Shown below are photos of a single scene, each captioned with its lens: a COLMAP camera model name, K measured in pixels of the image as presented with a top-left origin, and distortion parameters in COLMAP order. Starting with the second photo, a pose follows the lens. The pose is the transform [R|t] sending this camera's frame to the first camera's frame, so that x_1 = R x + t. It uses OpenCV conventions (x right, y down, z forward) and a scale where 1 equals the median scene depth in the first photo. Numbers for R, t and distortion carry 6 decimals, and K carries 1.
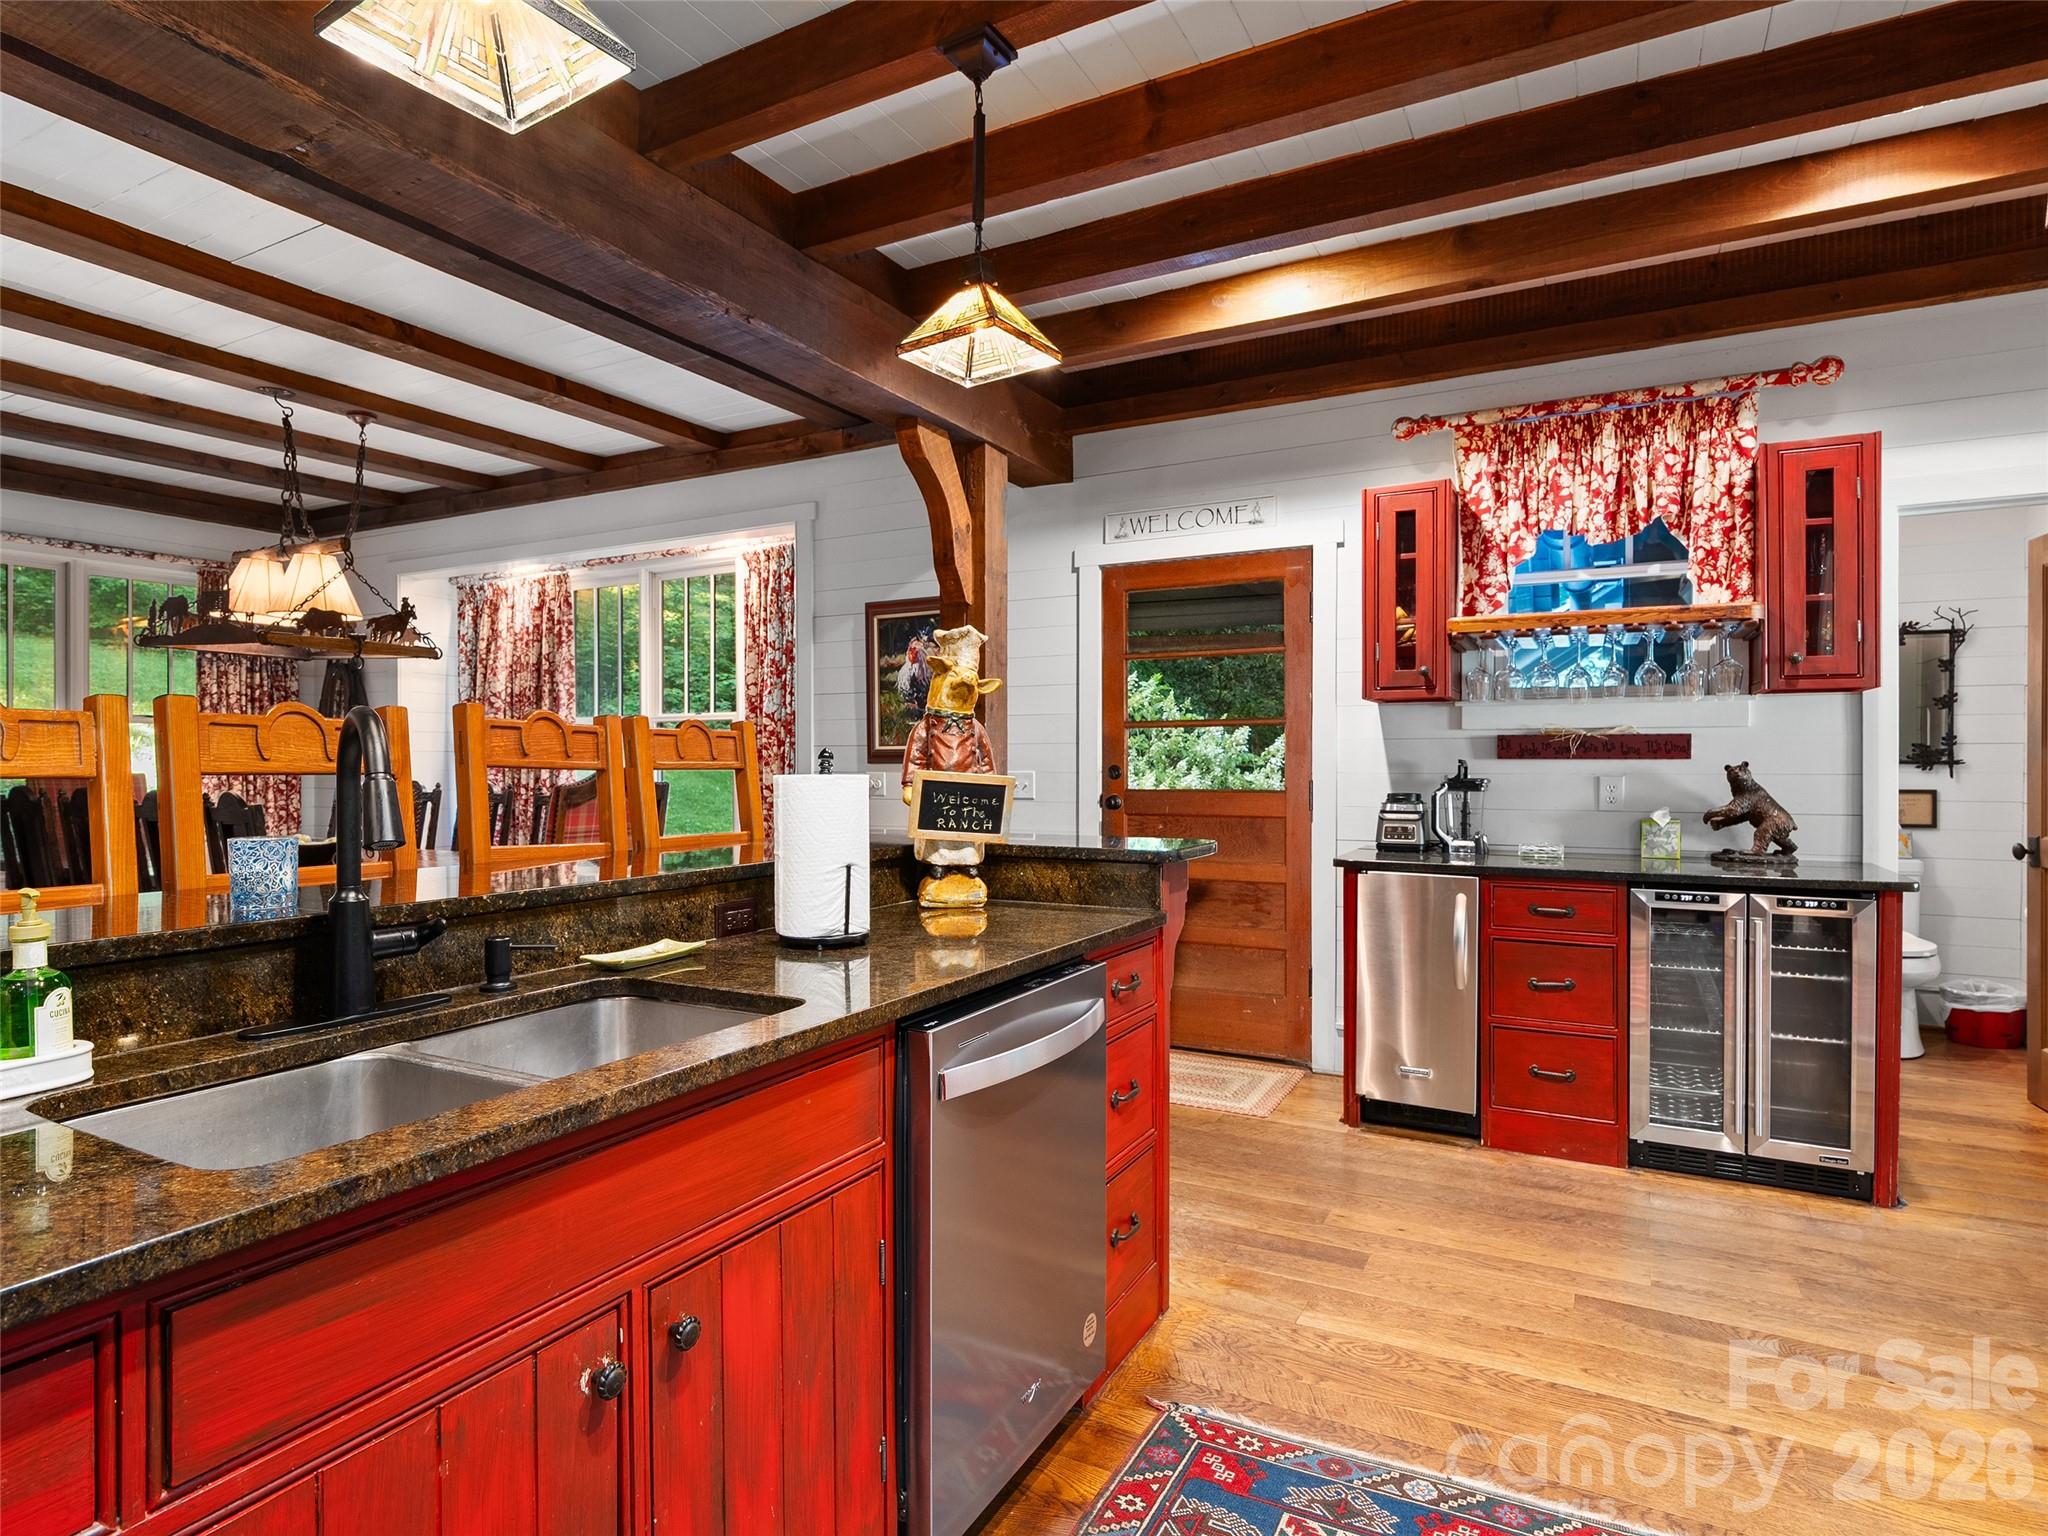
lens RADIAL K [[1116.0, 0, 1020.1], [0, 1116.0, 763.1], [0, 0, 1]] dist [-0.000671, -0.000057]
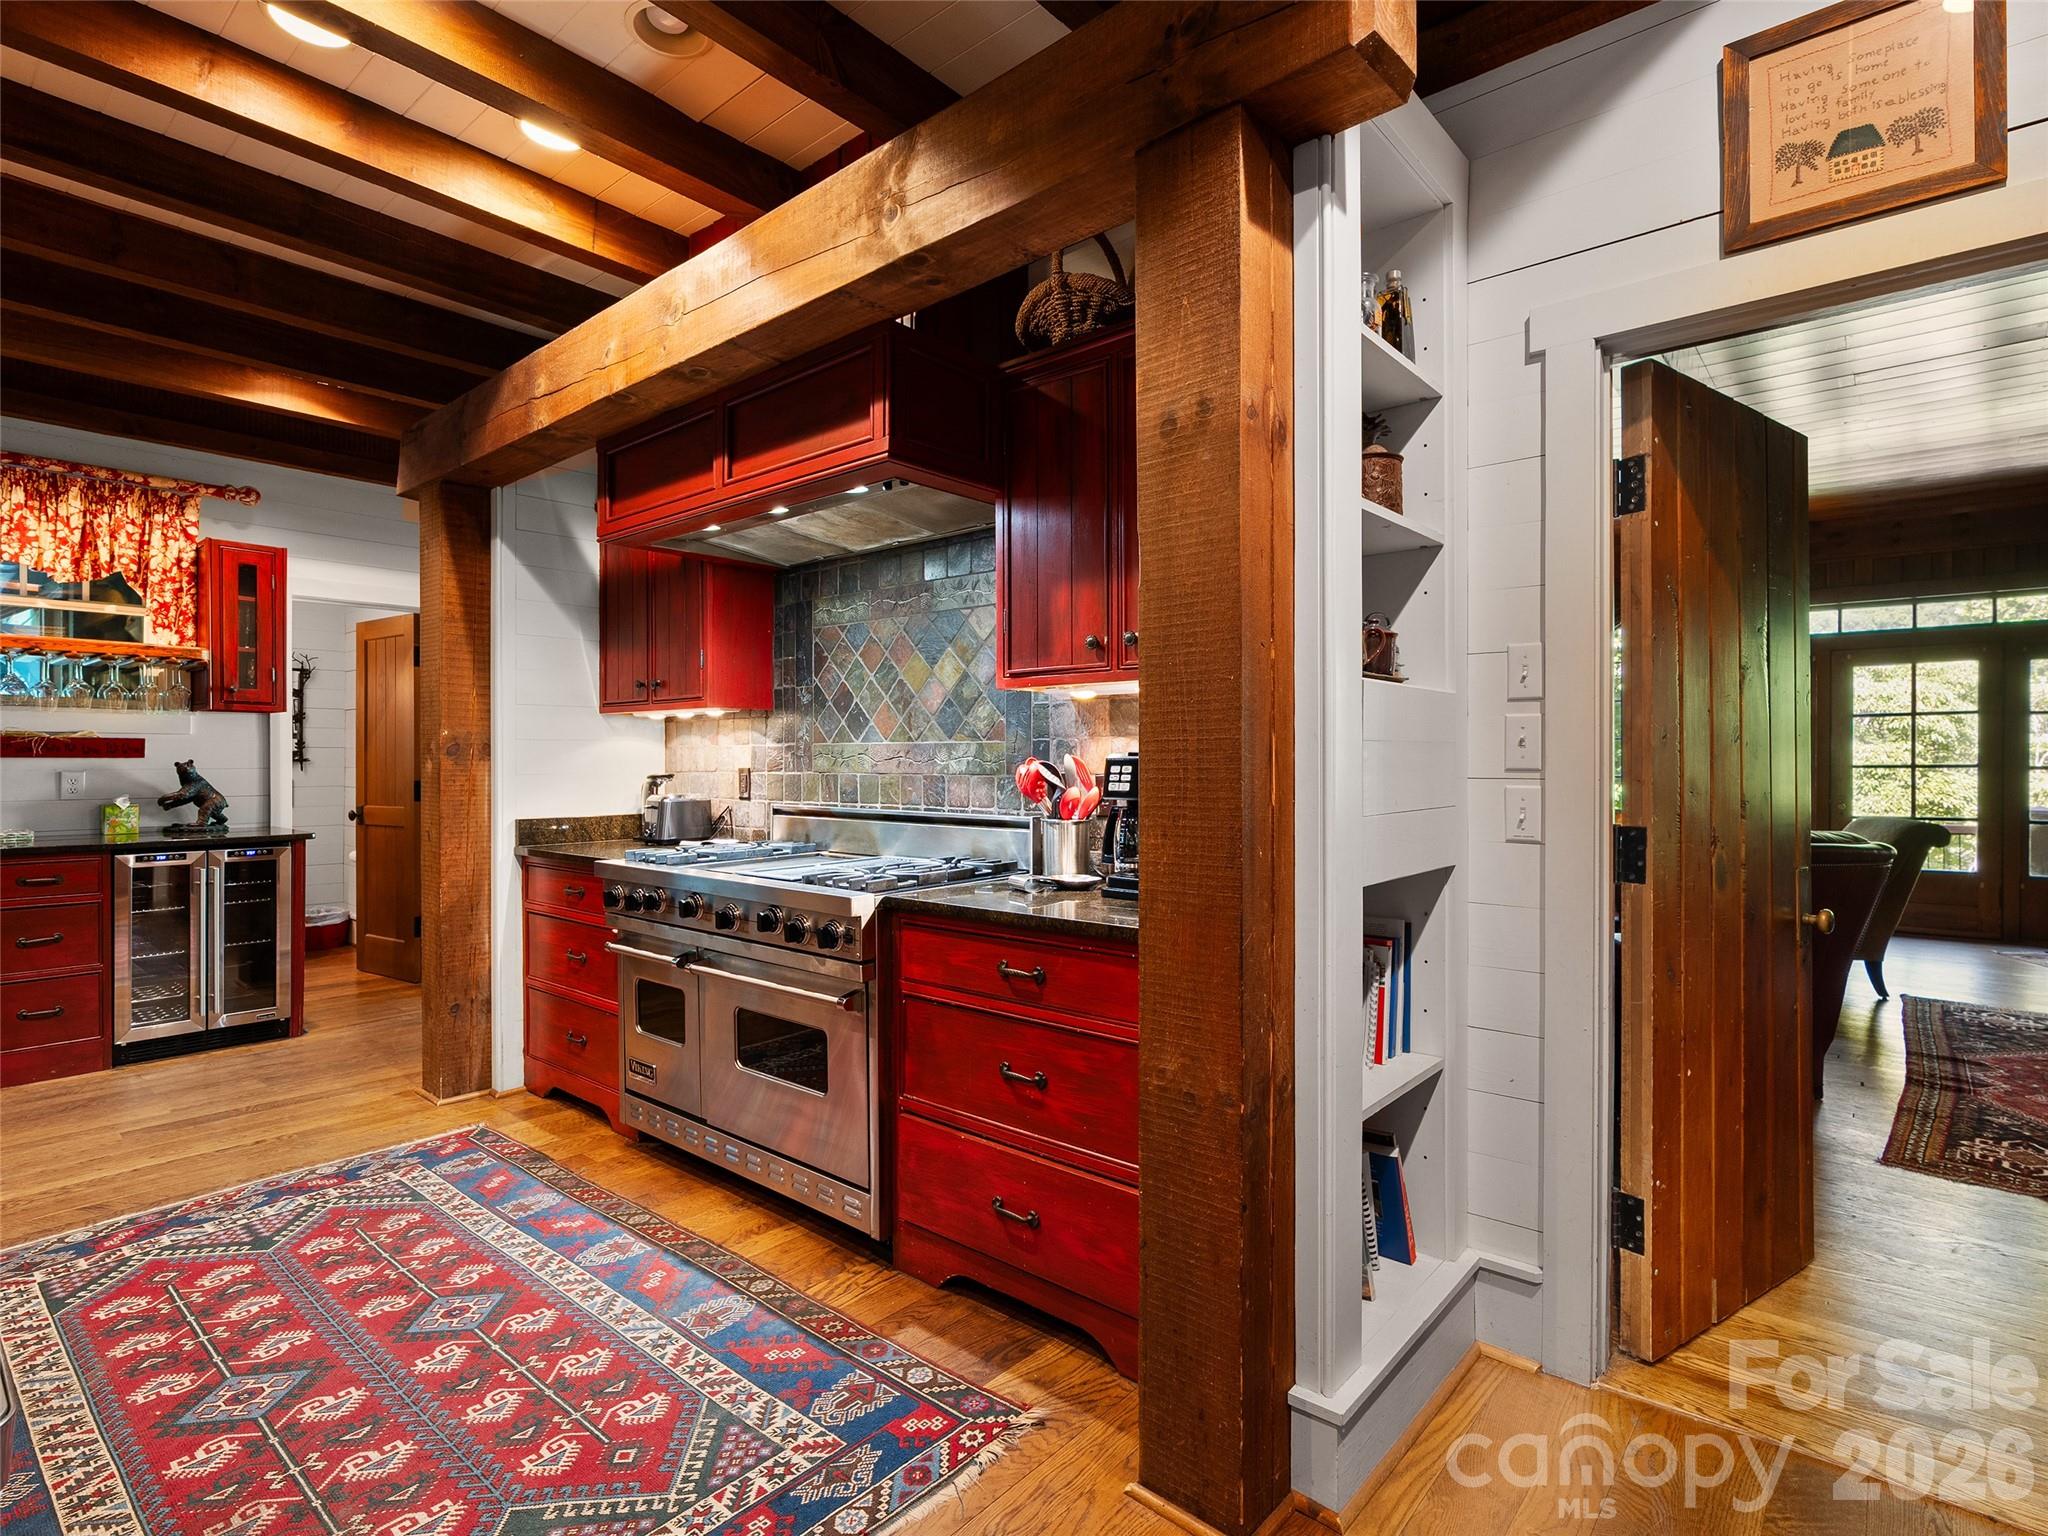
lens RADIAL K [[1037.8, 0, 1020.5], [0, 1037.8, 757.3], [0, 0, 1]] dist [-0.007126, 0.001690]
pose [[0.218593, 0.003303, 0.975810, -0.376487], [0.001305, 0.999992, -0.003677, 0.001711], [-0.975815, 0.002077, 0.218587, -0.287885]]
